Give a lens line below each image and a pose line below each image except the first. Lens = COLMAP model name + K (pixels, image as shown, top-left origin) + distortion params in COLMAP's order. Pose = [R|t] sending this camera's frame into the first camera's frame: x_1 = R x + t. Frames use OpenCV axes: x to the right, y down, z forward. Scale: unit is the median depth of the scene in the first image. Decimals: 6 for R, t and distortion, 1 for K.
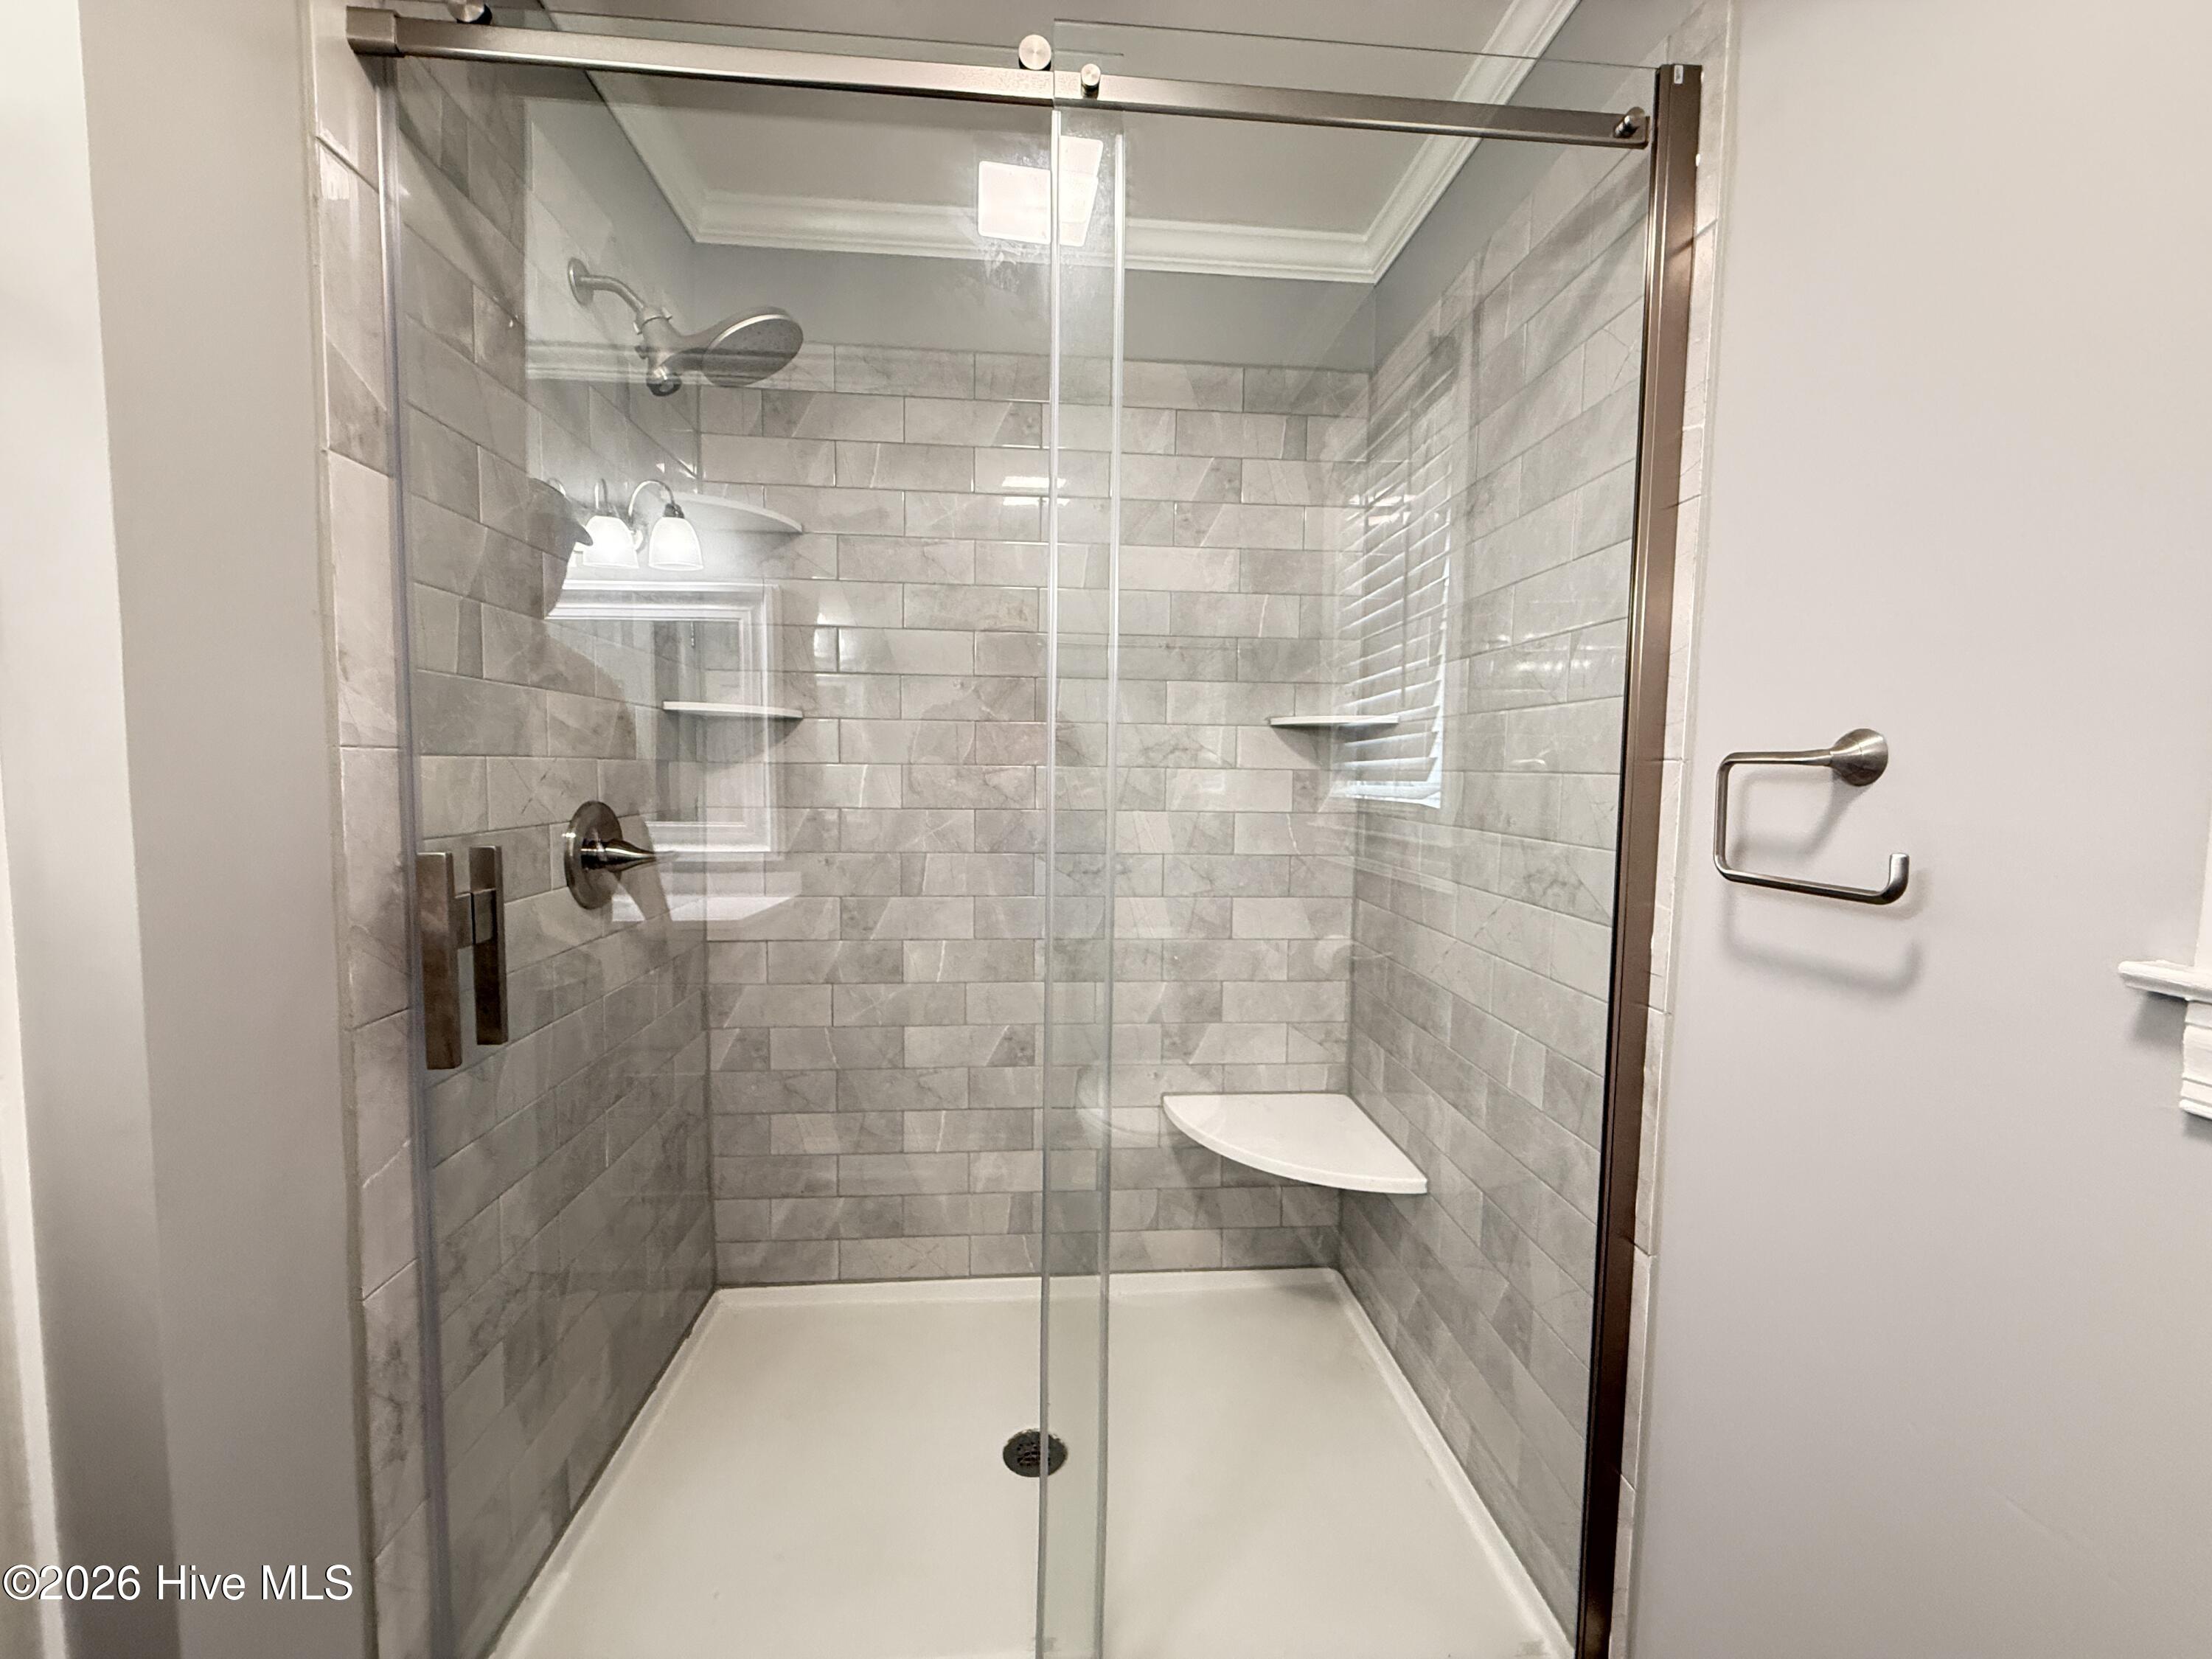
lens RADIAL K [[881.8, 0, 1105.3], [0, 881.8, 834.1], [0, 0, 1]] dist [0.000124, -0.000030]
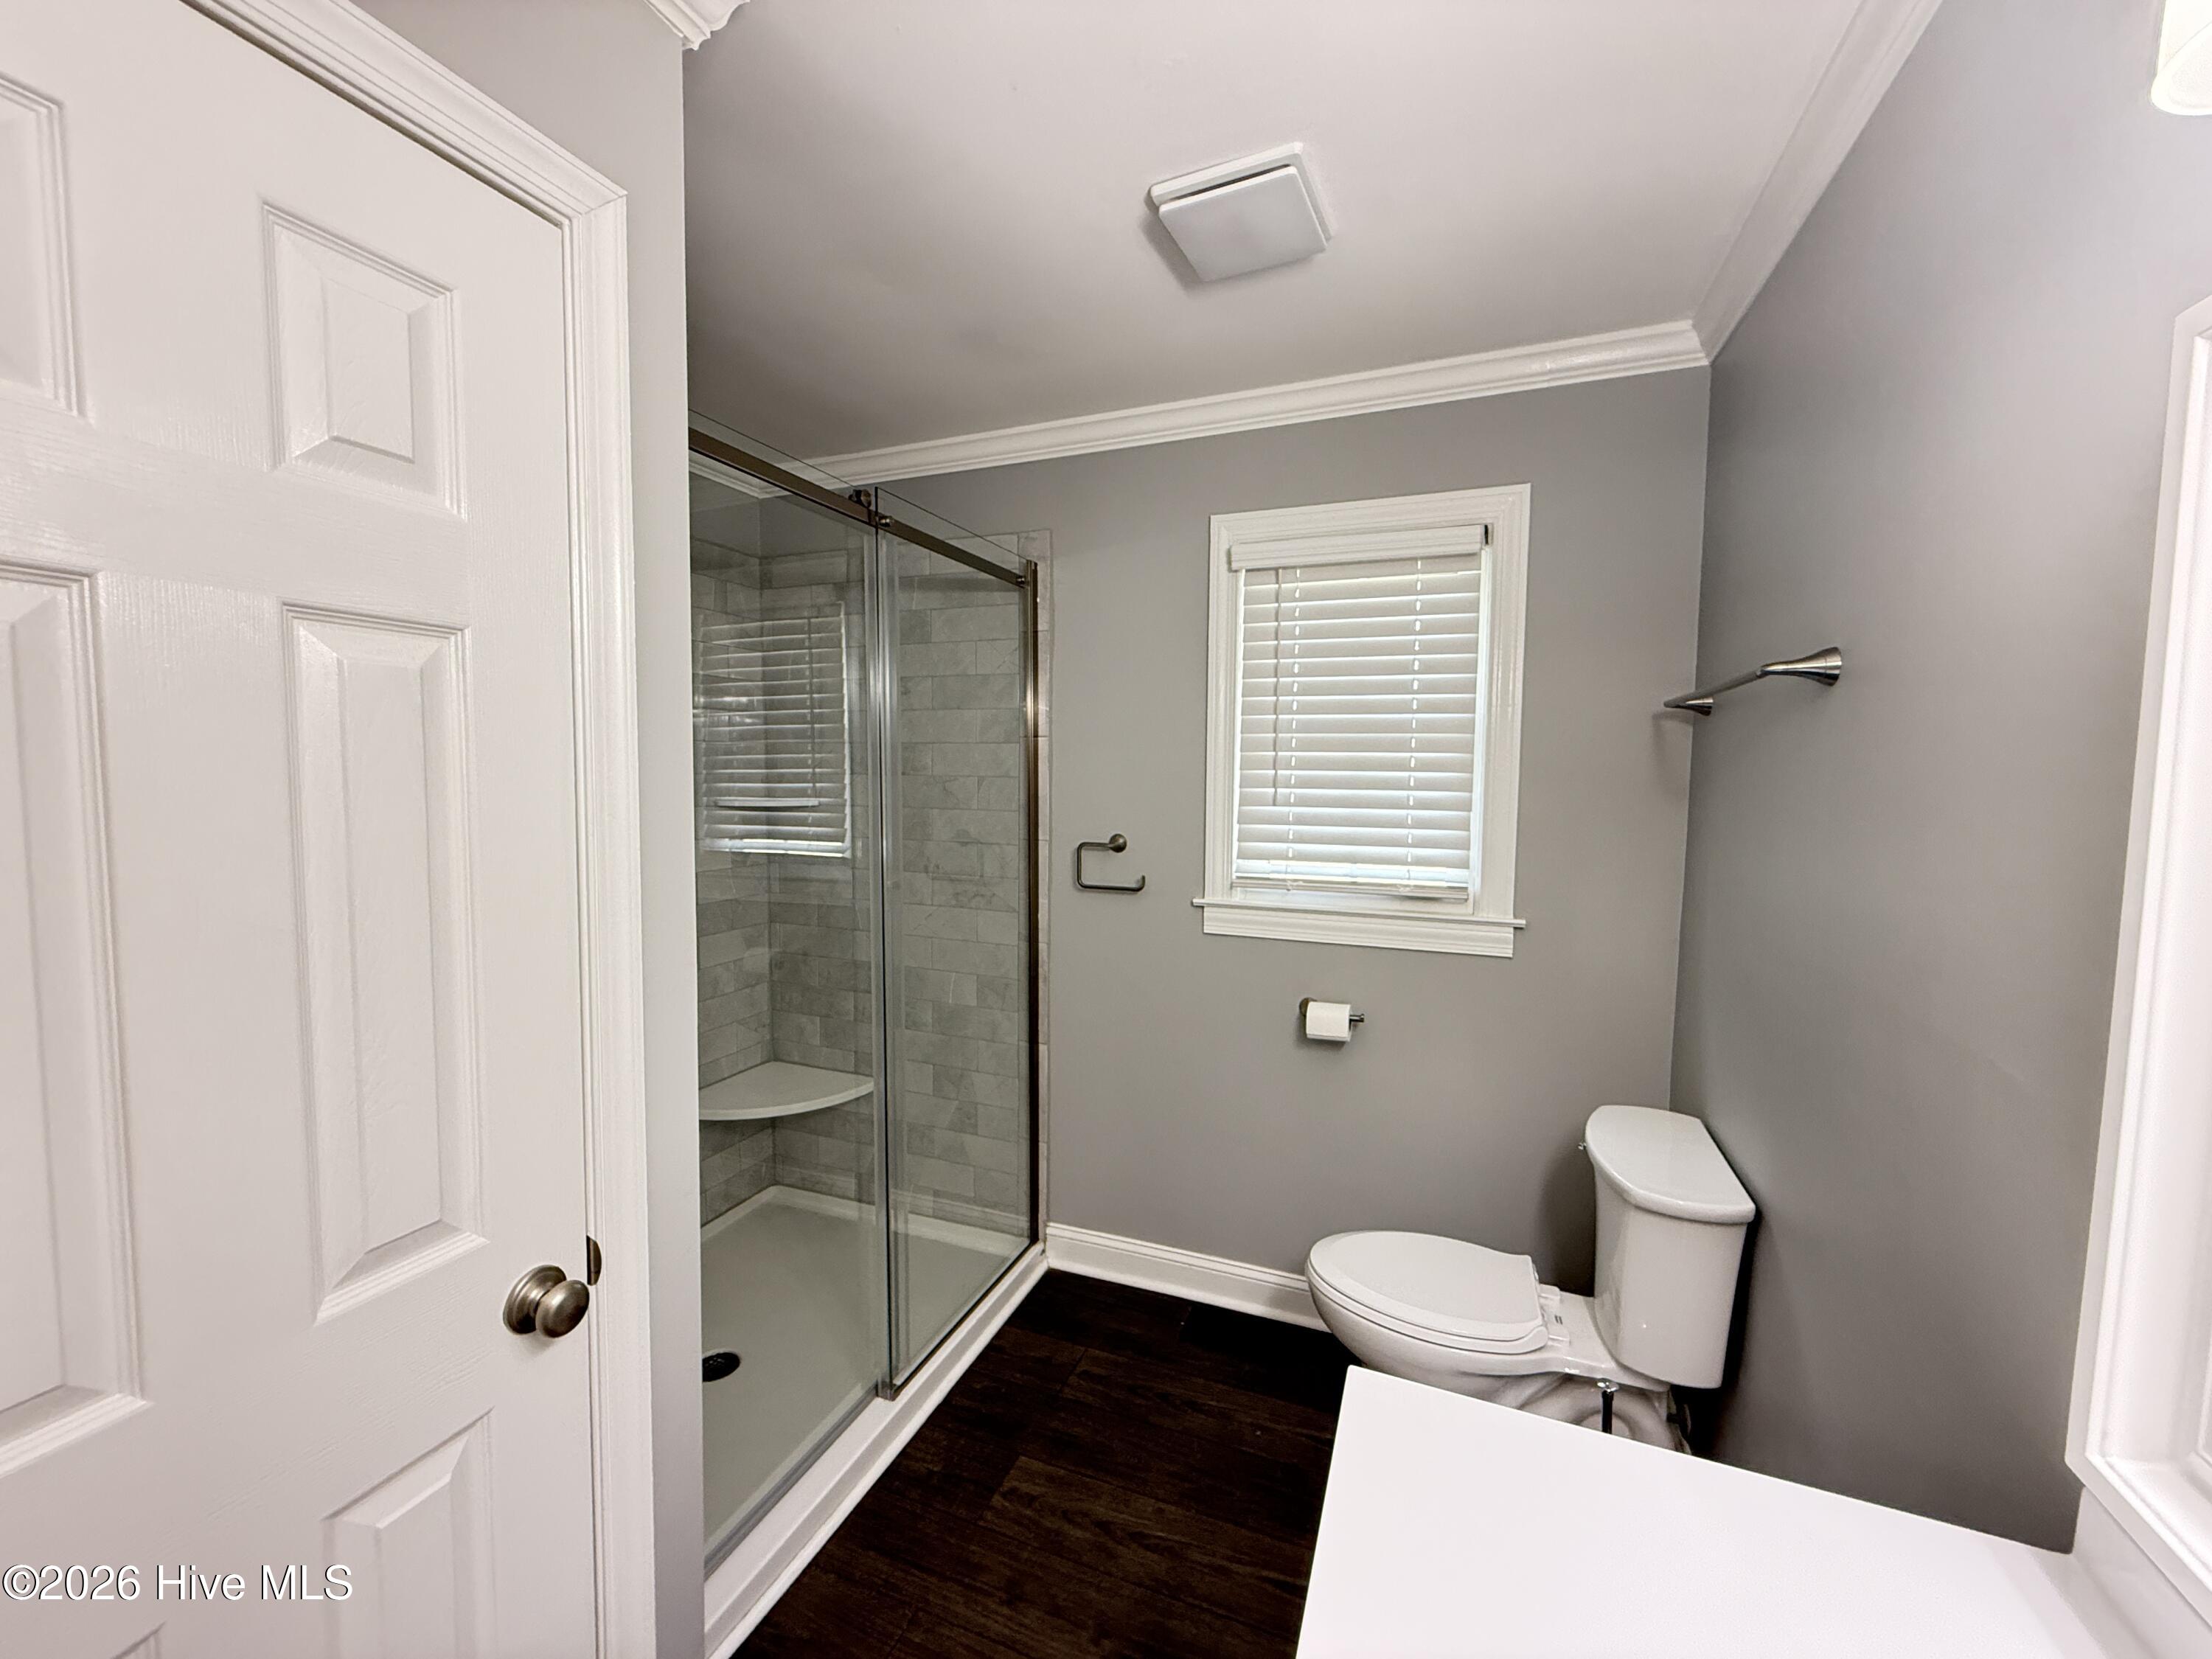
lens RADIAL K [[881.8, 0, 1103.7], [0, 881.8, 831.8], [0, 0, 1]] dist [0.000124, -0.000030]
pose [[0.447618, -0.076467, 0.890949, -1.099378], [0.066236, 0.996435, 0.052243, -0.168690], [-0.891768, 0.035628, 0.451088, -0.193065]]
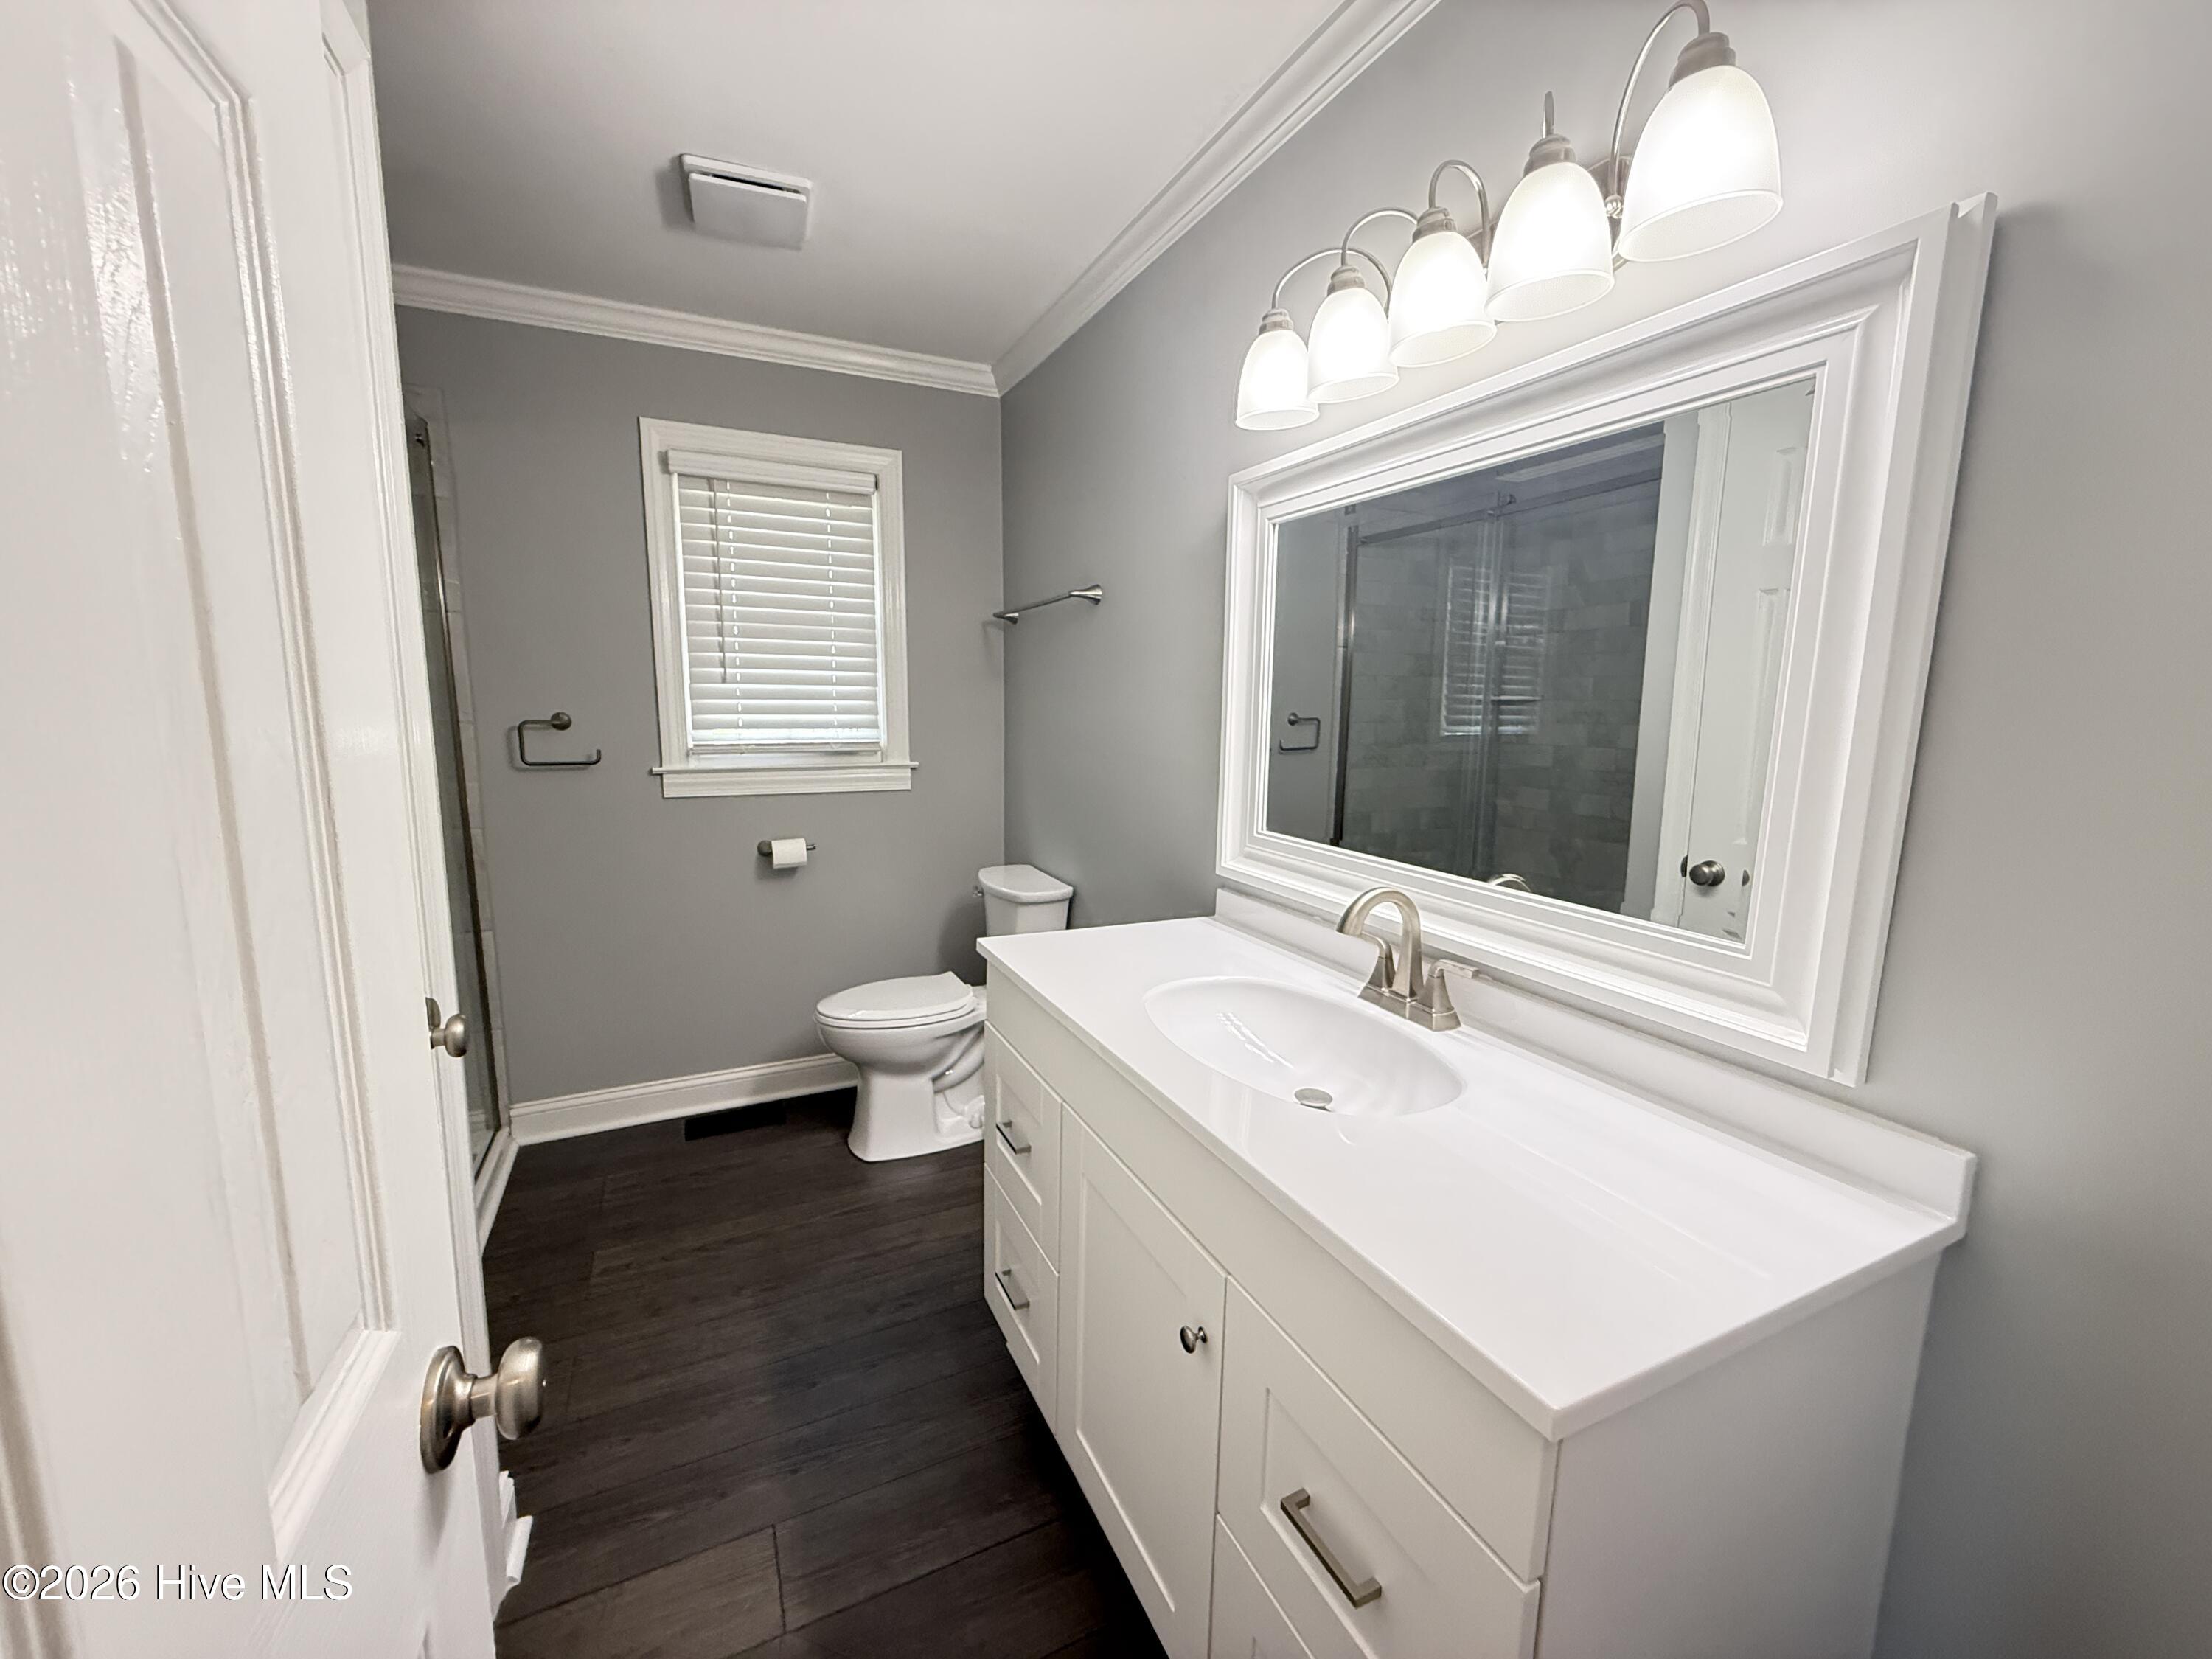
lens RADIAL K [[881.8, 0, 1103.1], [0, 881.8, 831.5], [0, 0, 1]] dist [0.000124, -0.000030]
pose [[-0.356002, -0.154239, 0.921668, -1.646543], [0.056250, 0.980959, 0.185888, -0.103479], [-0.932791, 0.118021, -0.340548, 0.183379]]
